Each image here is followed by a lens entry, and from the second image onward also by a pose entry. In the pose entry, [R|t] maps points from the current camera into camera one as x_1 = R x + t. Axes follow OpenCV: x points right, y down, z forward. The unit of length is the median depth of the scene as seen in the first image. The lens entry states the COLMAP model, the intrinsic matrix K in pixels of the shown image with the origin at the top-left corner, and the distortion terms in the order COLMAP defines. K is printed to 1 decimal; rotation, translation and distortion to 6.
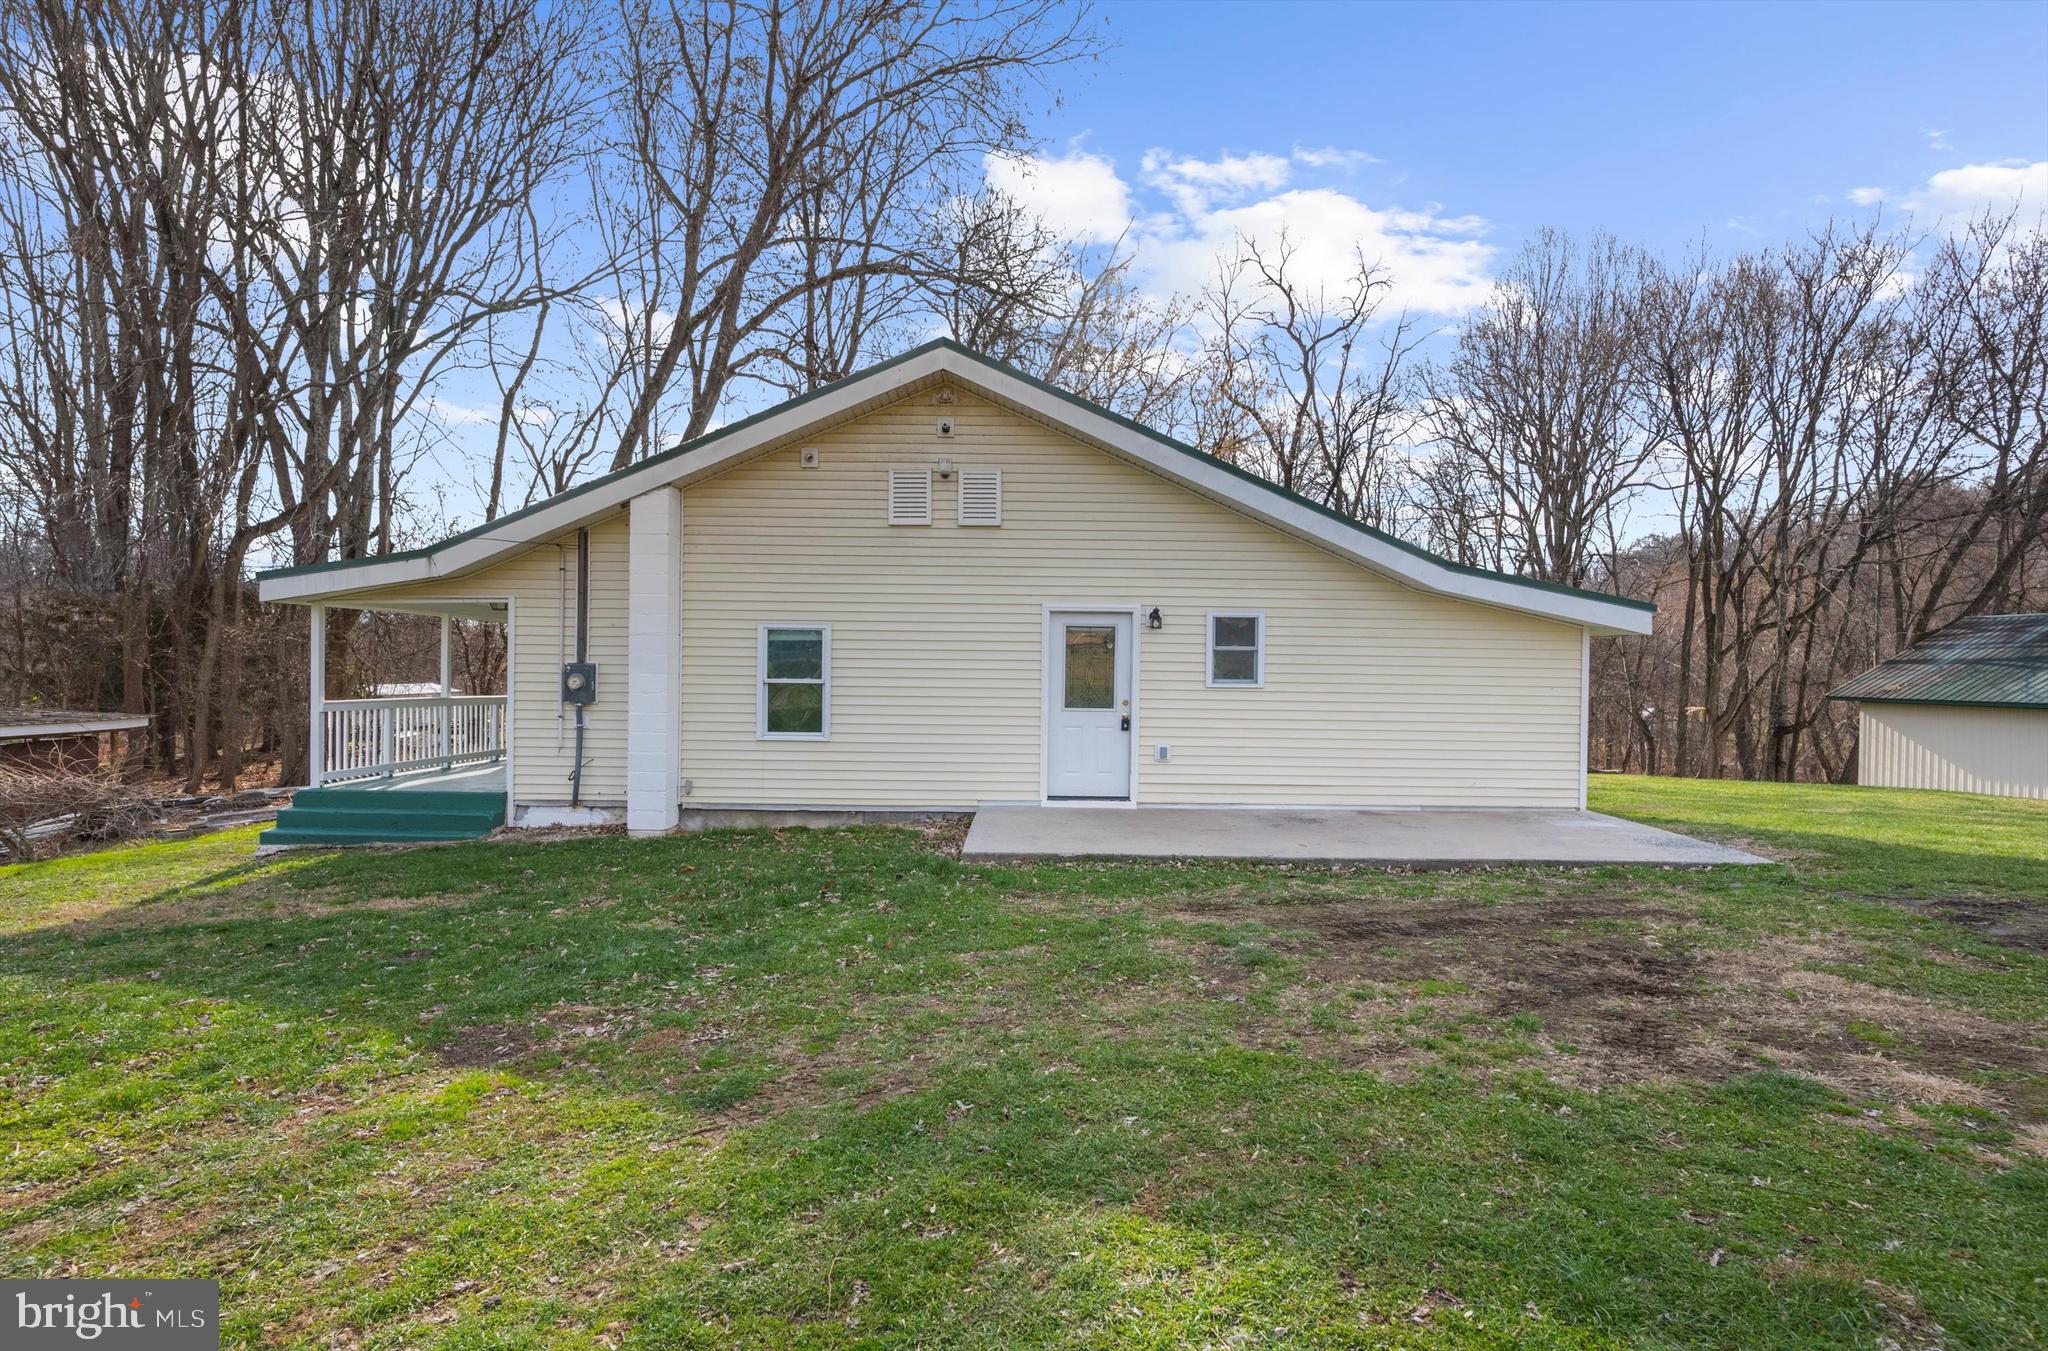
lens RADIAL K [[998.4, 0, 1032.4], [0, 998.4, 672.1], [0, 0, 1]] dist [0.004862, 0.000526]
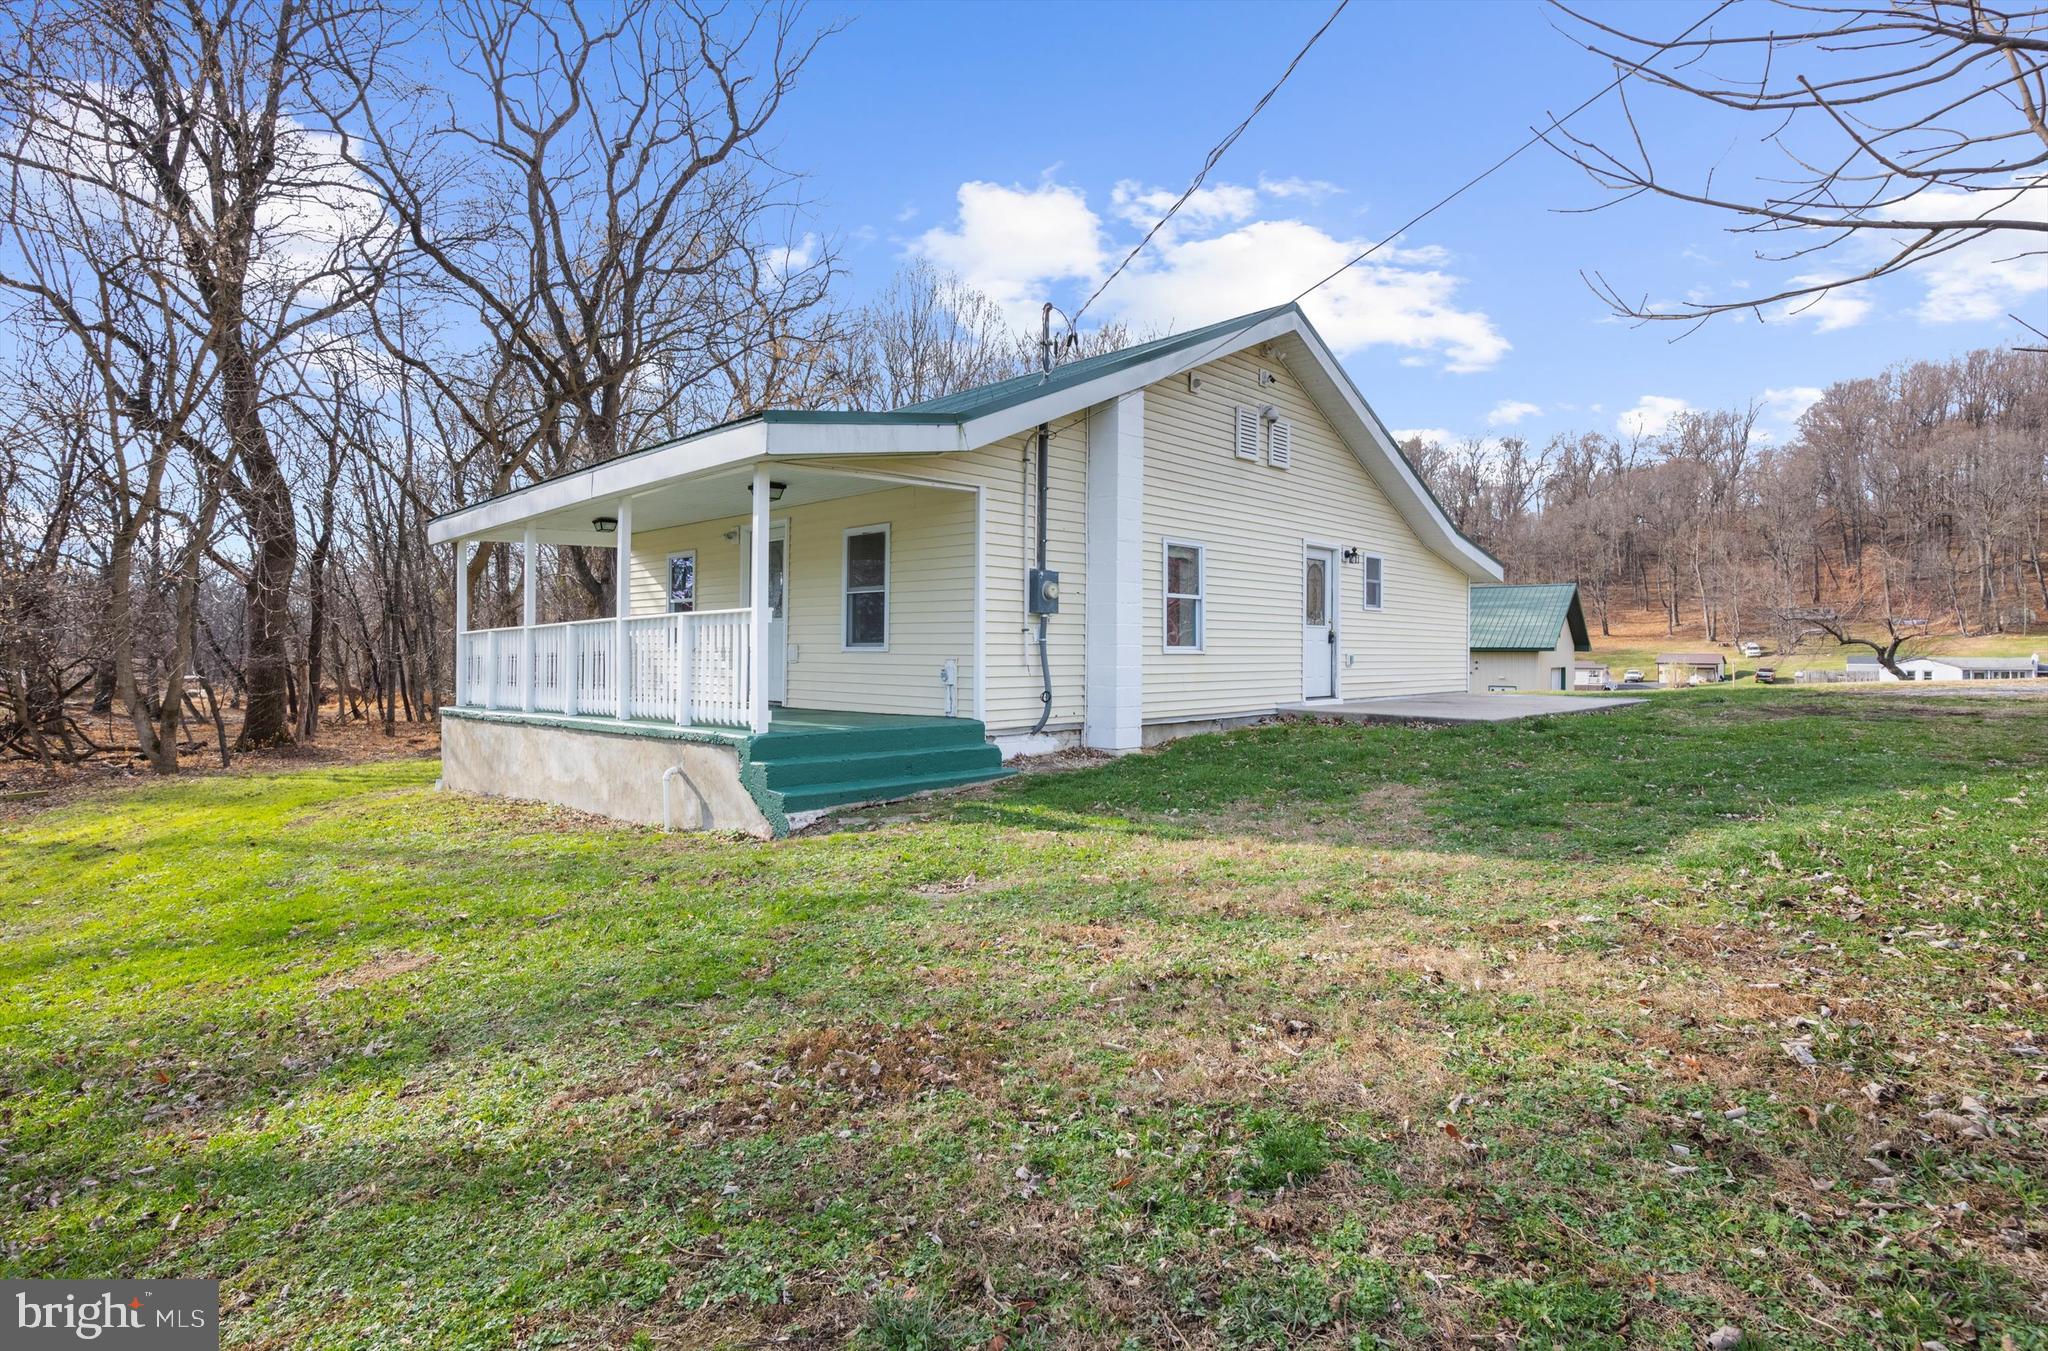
lens RADIAL K [[998.4, 0, 1024.5], [0, 998.4, 677.0], [0, 0, 1]] dist [0.004862, 0.000526]
pose [[0.690903, -0.030887, 0.722287, -1.104824], [0.021352, 0.999523, 0.022318, 0.065562], [-0.722632, 0.000002, 0.691233, 0.402235]]
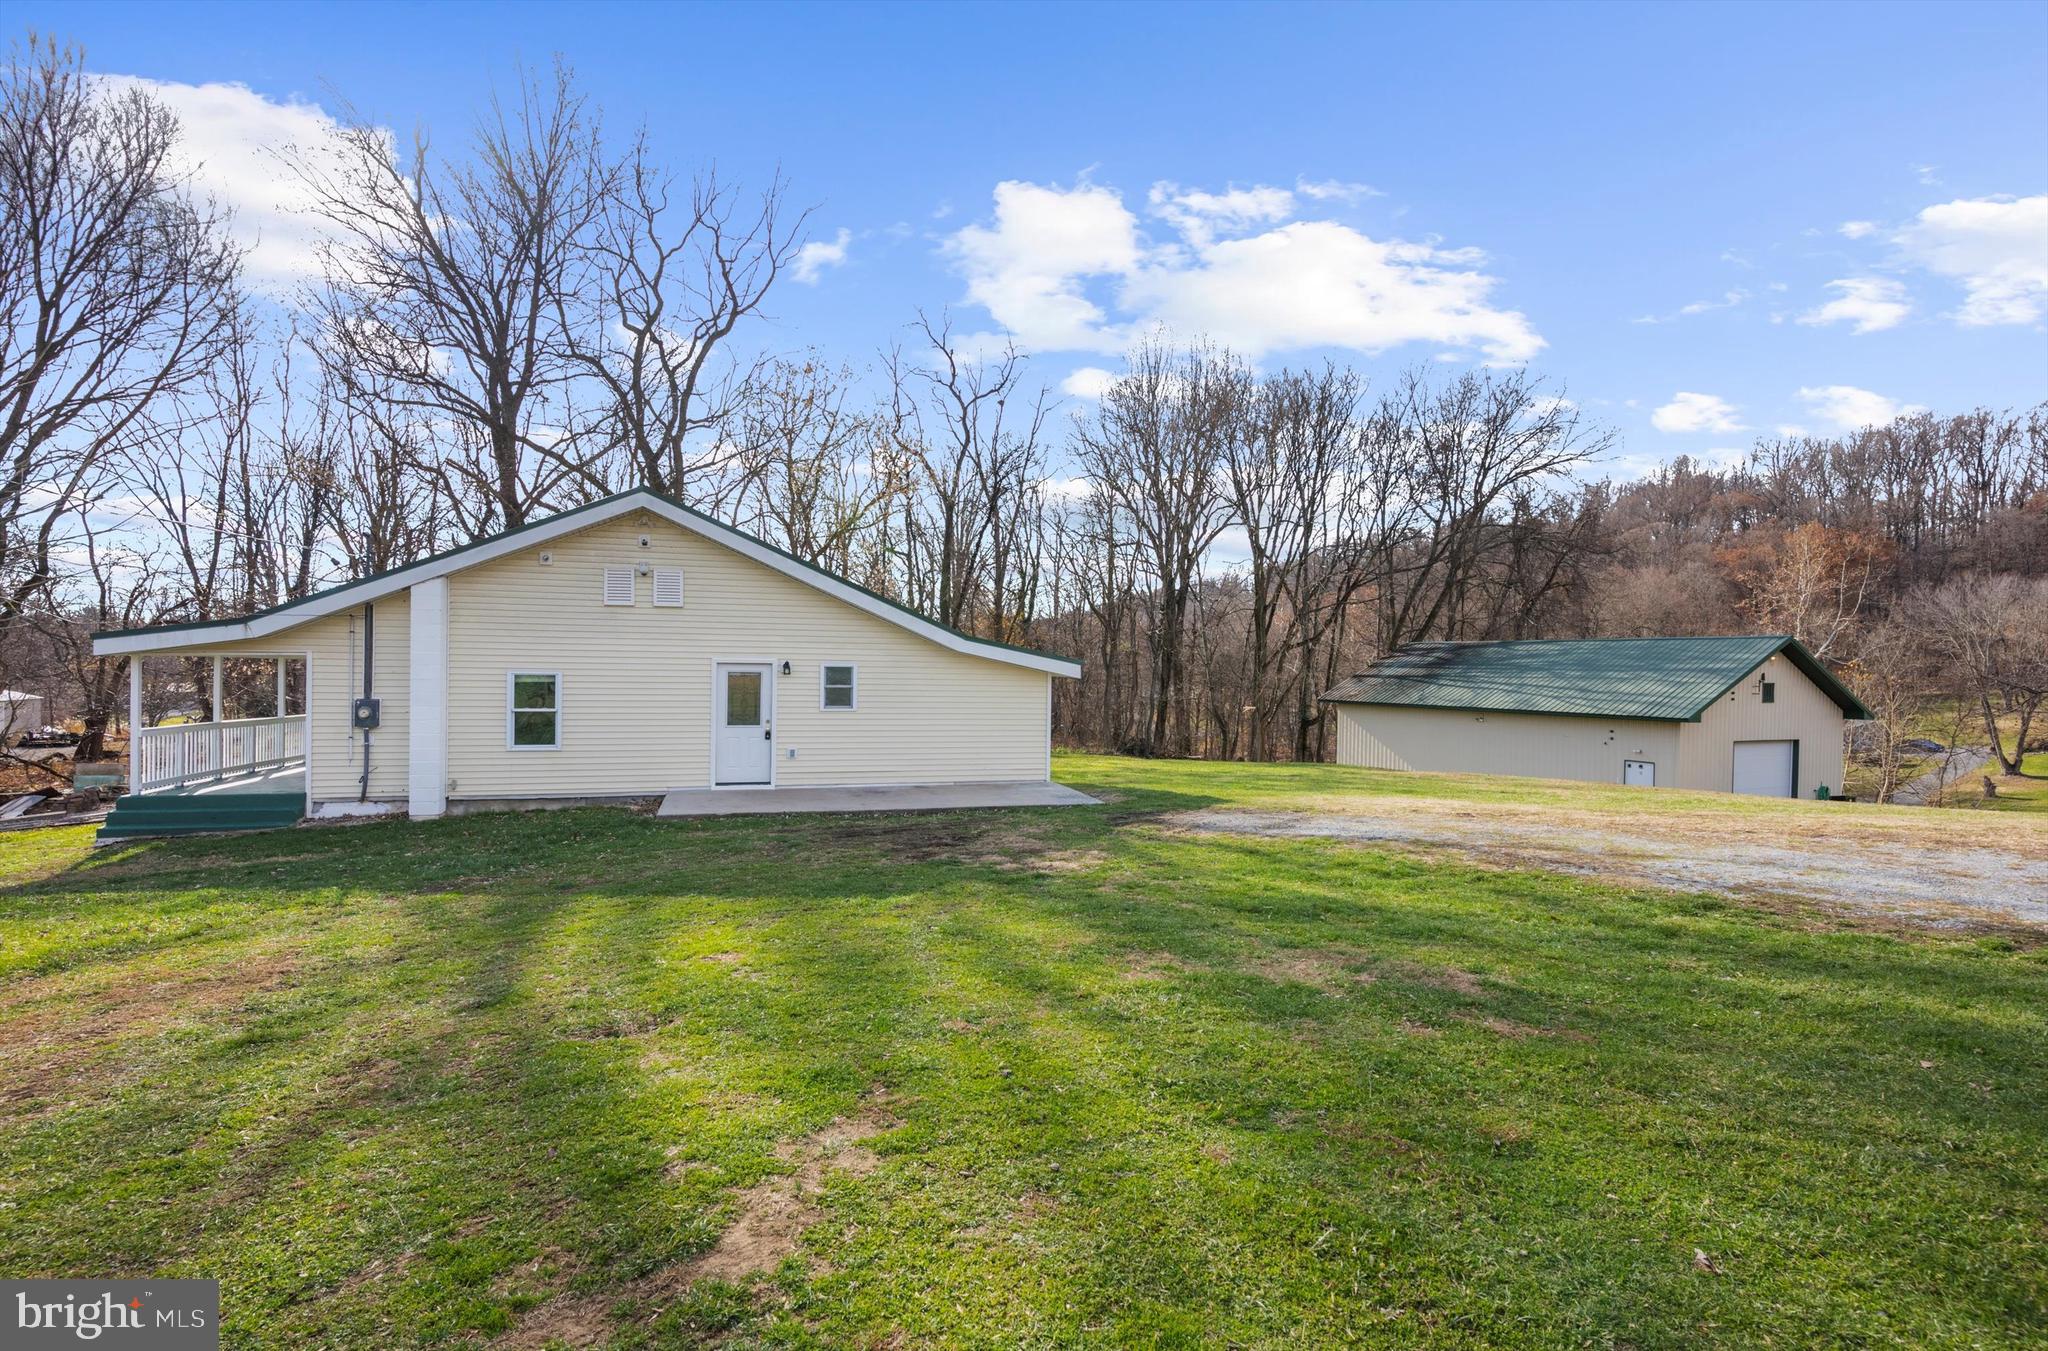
lens RADIAL K [[998.4, 0, 1016.9], [0, 998.4, 672.0], [0, 0, 1]] dist [0.004862, 0.000526]
pose [[0.961706, -0.001051, 0.274081, 0.040432], [0.000063, 0.999993, 0.003612, -0.052306], [-0.274084, -0.003457, 0.961700, -0.603831]]
